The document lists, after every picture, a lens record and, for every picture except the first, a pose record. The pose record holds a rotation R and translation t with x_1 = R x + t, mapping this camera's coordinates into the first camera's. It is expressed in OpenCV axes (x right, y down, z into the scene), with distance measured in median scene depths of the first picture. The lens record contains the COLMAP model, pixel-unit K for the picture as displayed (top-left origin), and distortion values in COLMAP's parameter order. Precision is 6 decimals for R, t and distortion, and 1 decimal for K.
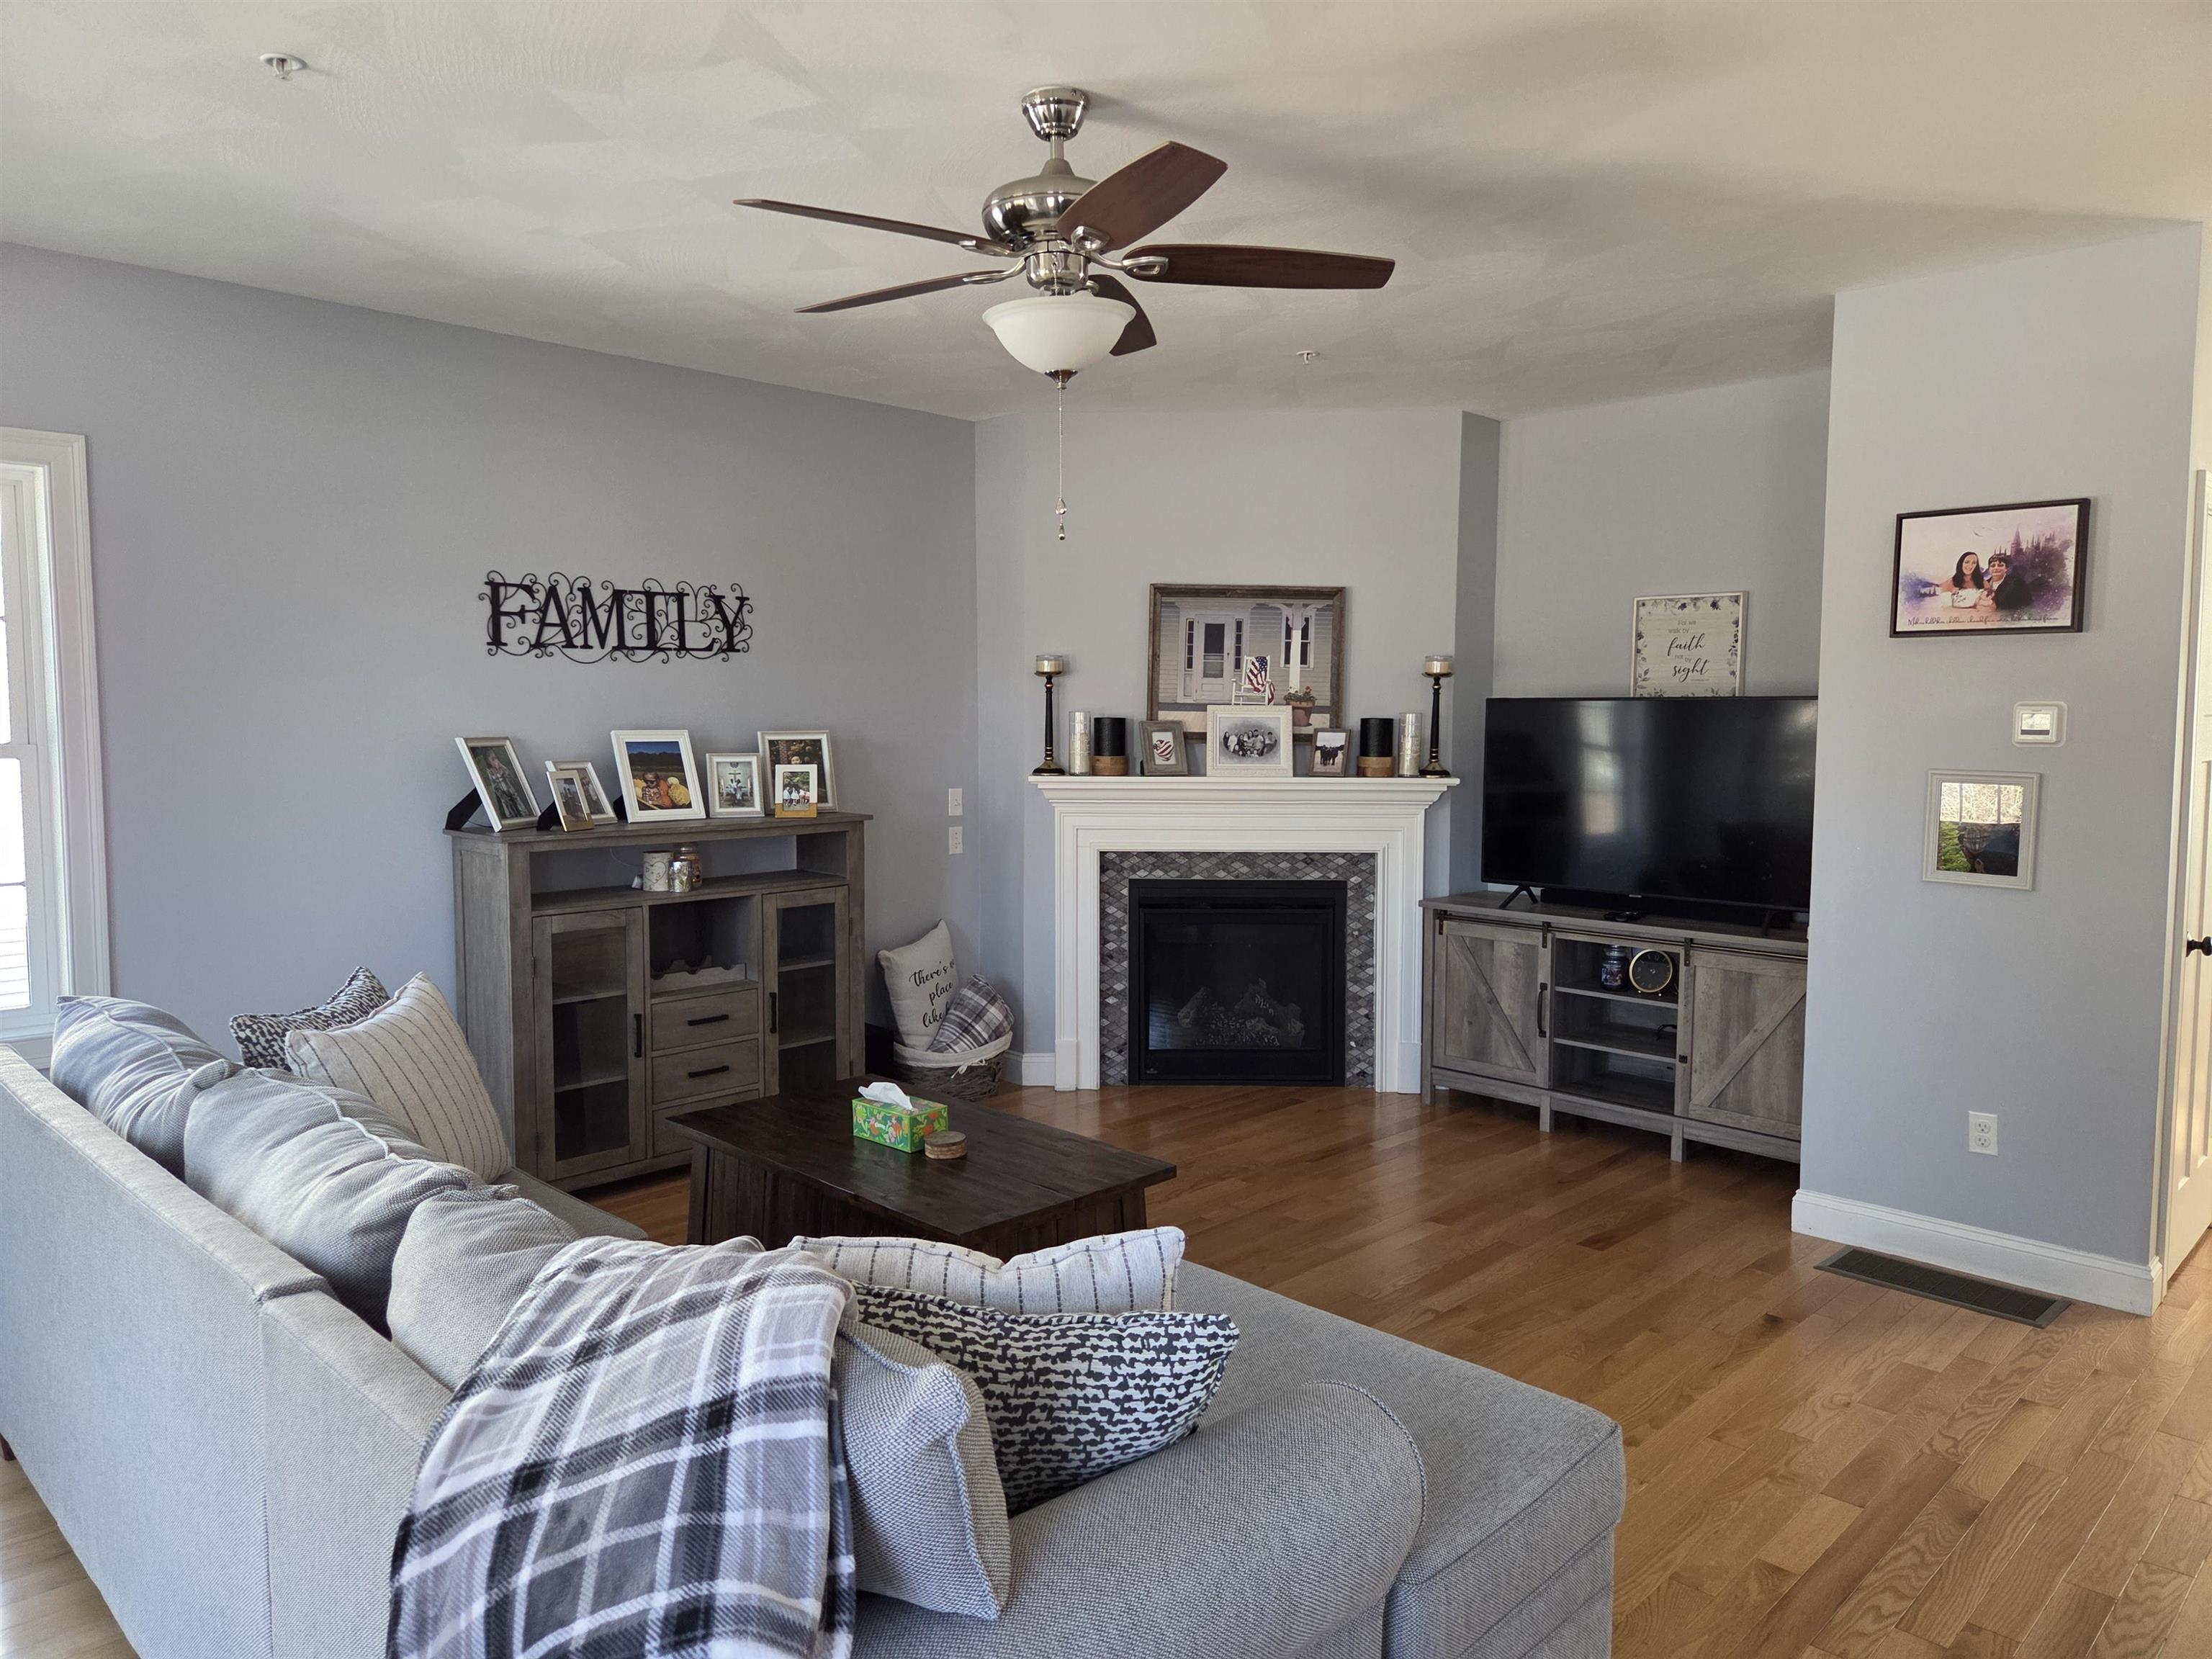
lens RADIAL K [[1486.1, 0, 1106.0], [0, 1486.1, 829.5], [0, 0, 1]] dist [0.063069, -0.062564]
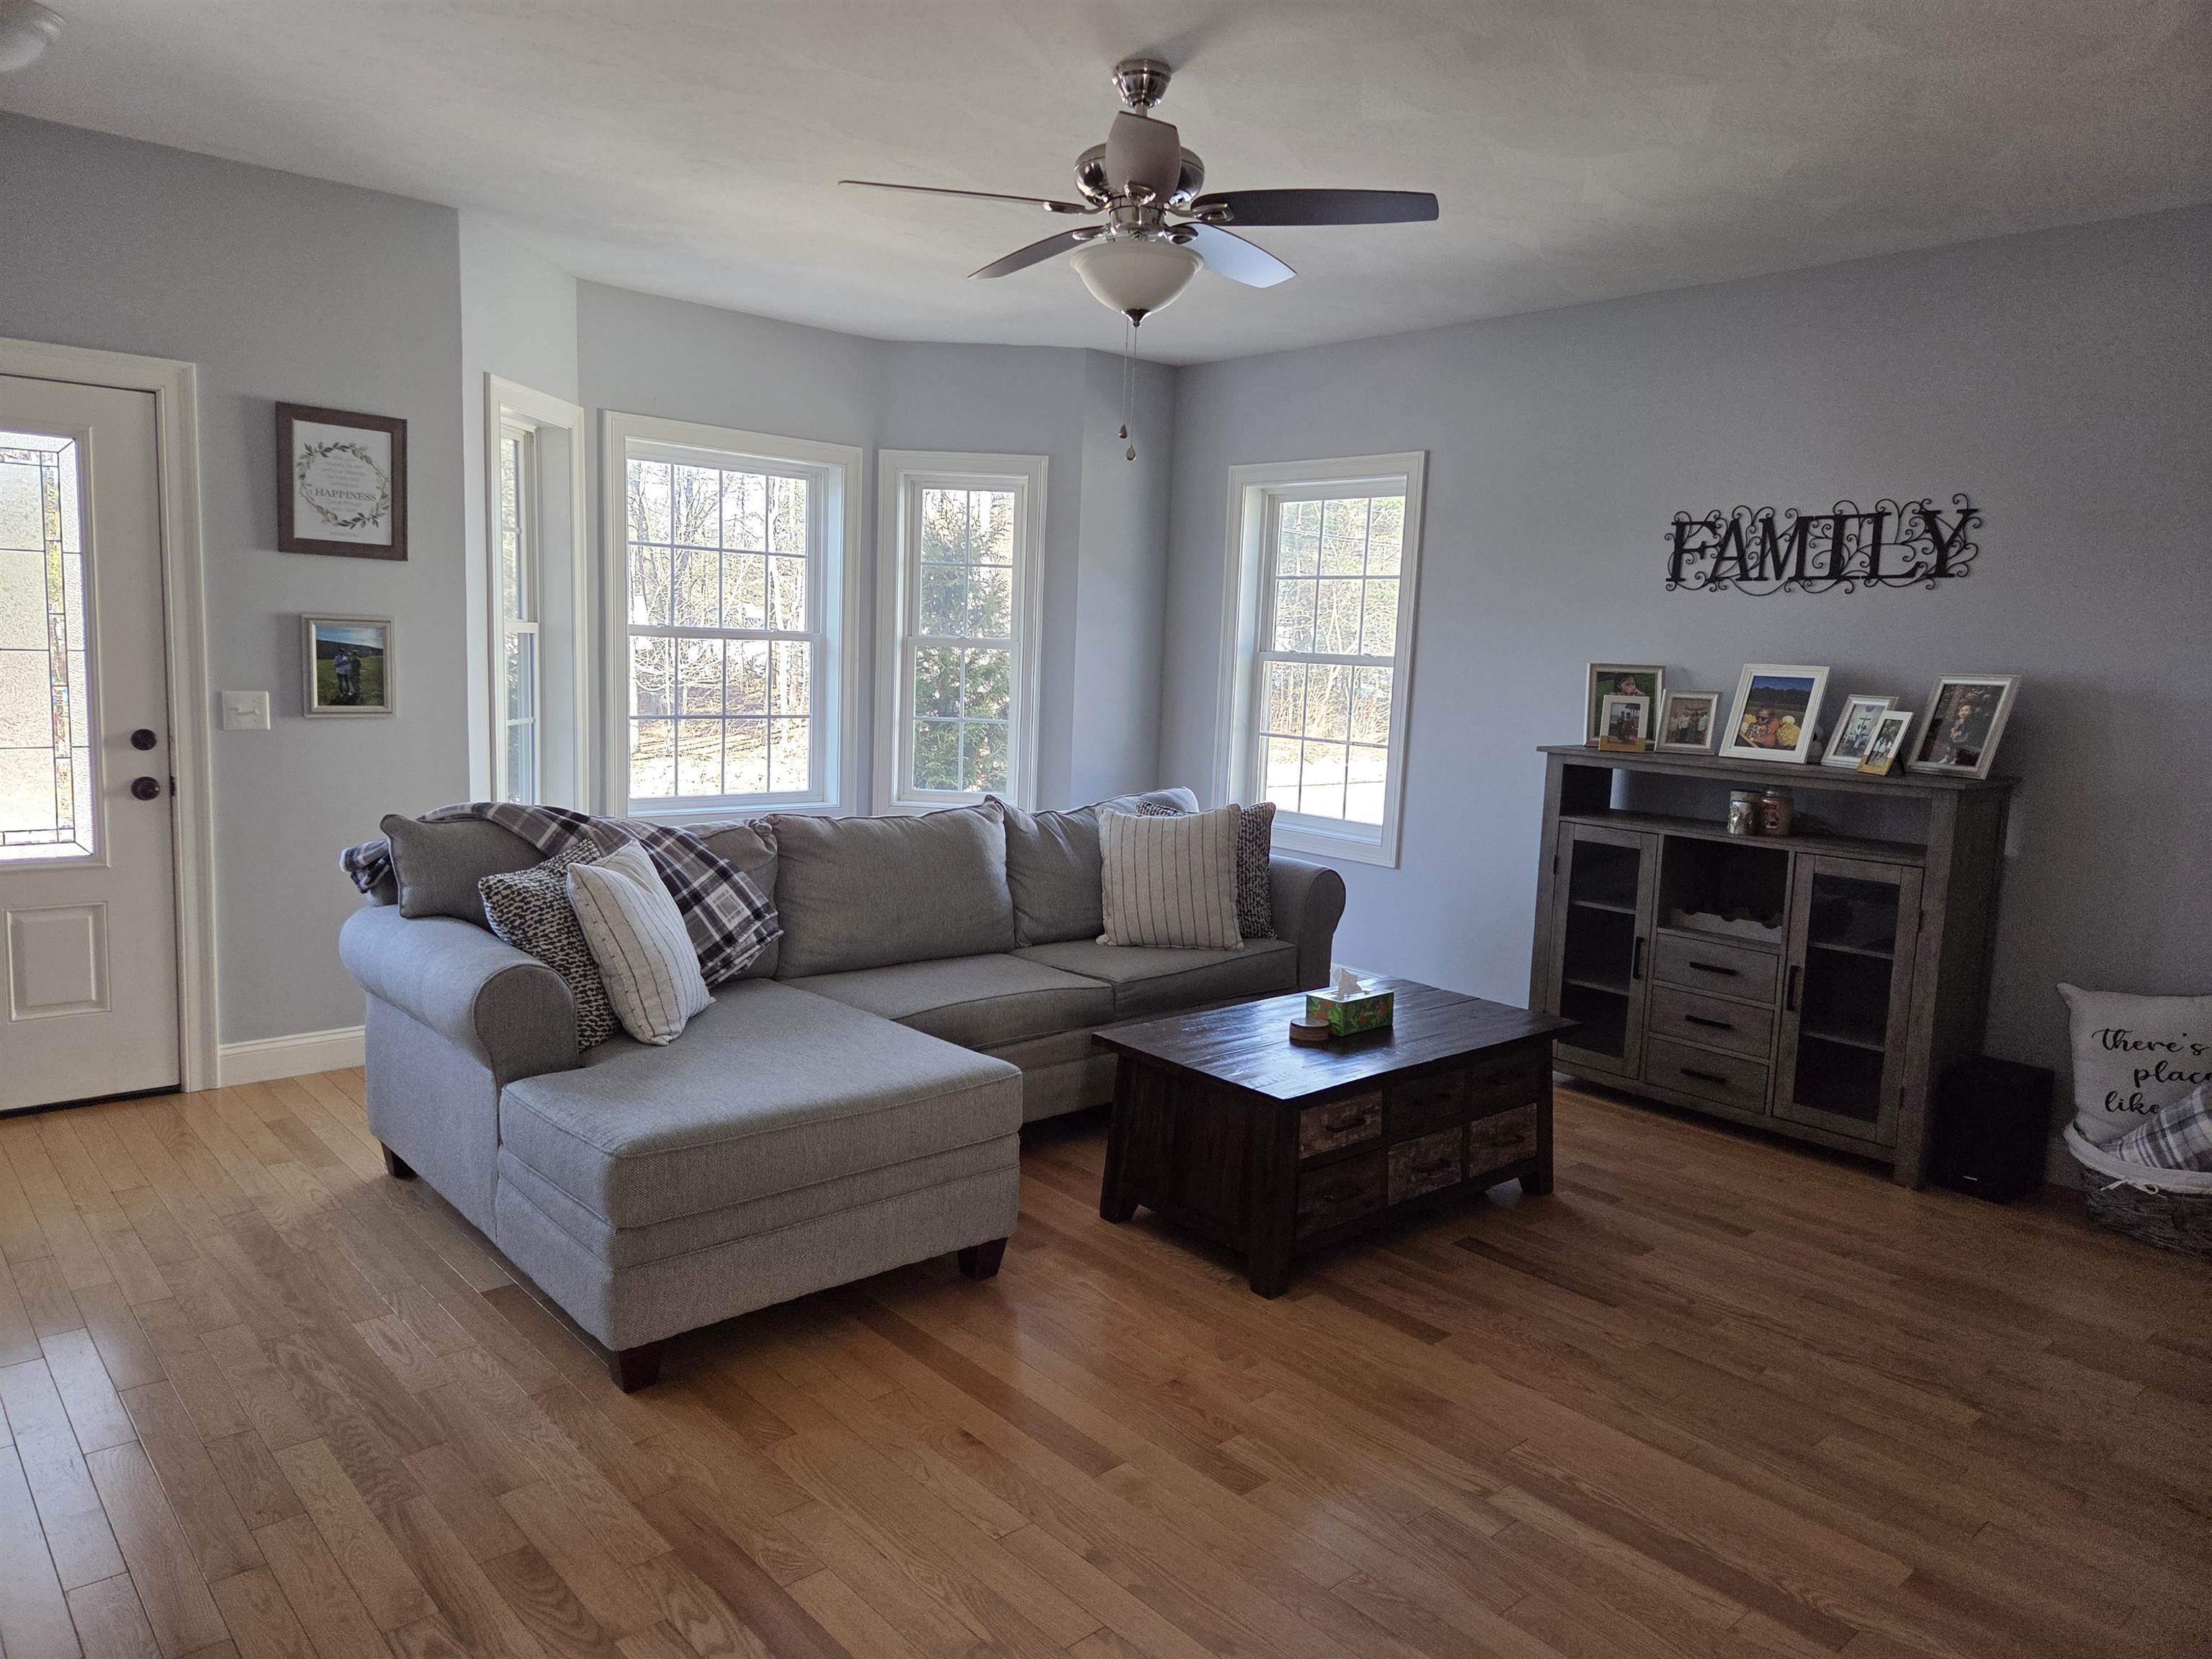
lens RADIAL K [[1486.1, 0, 1106.0], [0, 1486.1, 829.5], [0, 0, 1]] dist [0.063069, -0.062564]
pose [[-0.061362, 0.121758, -0.990661, 0.674506], [-0.119457, 0.984502, 0.128401, -0.034879], [0.990941, 0.126220, -0.045866, 0.635599]]
